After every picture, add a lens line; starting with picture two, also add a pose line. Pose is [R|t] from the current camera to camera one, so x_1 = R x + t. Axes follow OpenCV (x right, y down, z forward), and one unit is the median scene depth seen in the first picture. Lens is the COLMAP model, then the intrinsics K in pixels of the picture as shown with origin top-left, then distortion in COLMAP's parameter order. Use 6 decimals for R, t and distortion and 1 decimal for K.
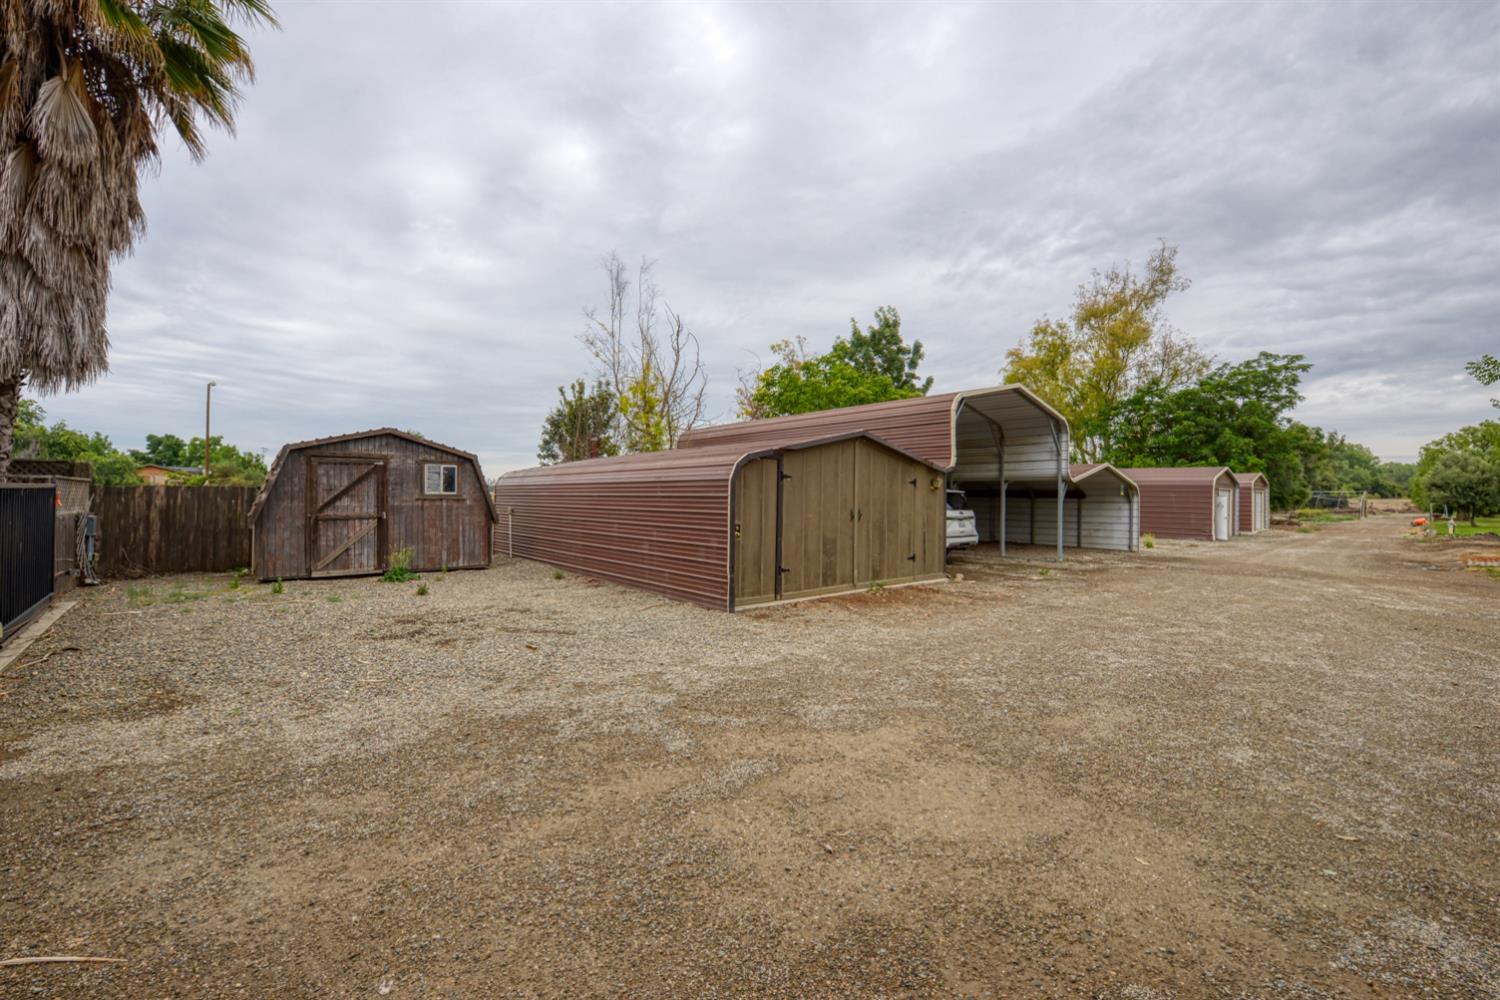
lens RADIAL K [[599.9, 0, 752.2], [0, 599.9, 501.9], [0, 0, 1]] dist [-0.015824, -0.001628]
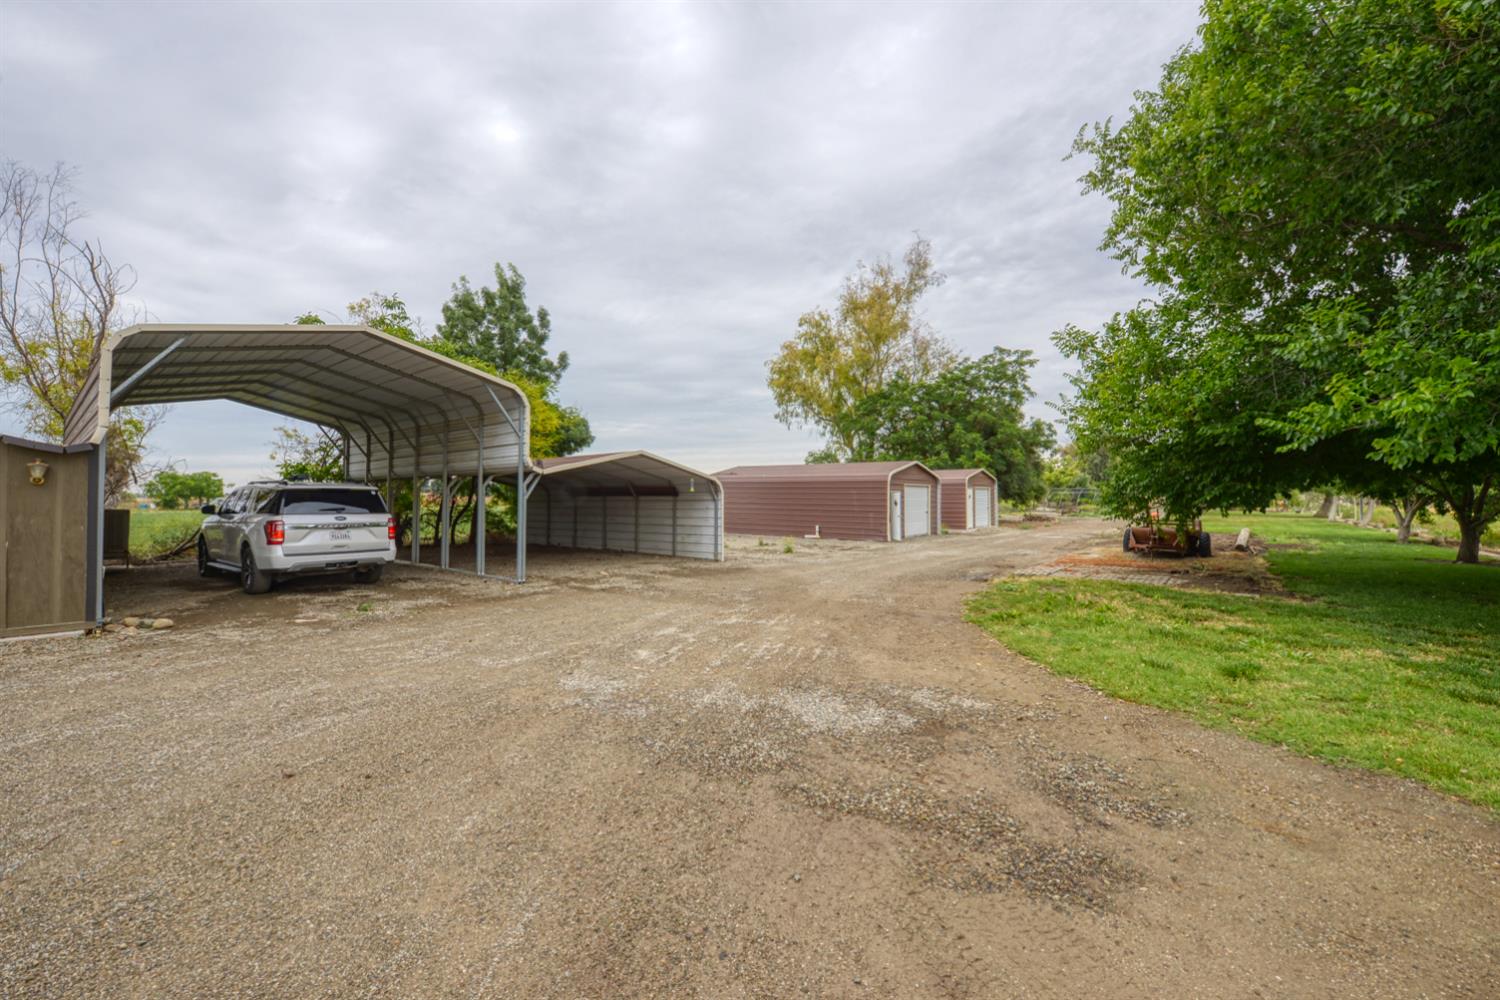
lens RADIAL K [[599.9, 0, 746.2], [0, 599.9, 495.1], [0, 0, 1]] dist [-0.015824, -0.001628]
pose [[0.983534, -0.008823, 0.180506, 0.273380], [0.011274, 0.999858, -0.012558, 0.002333], [-0.180370, 0.014386, 0.983494, 0.098279]]
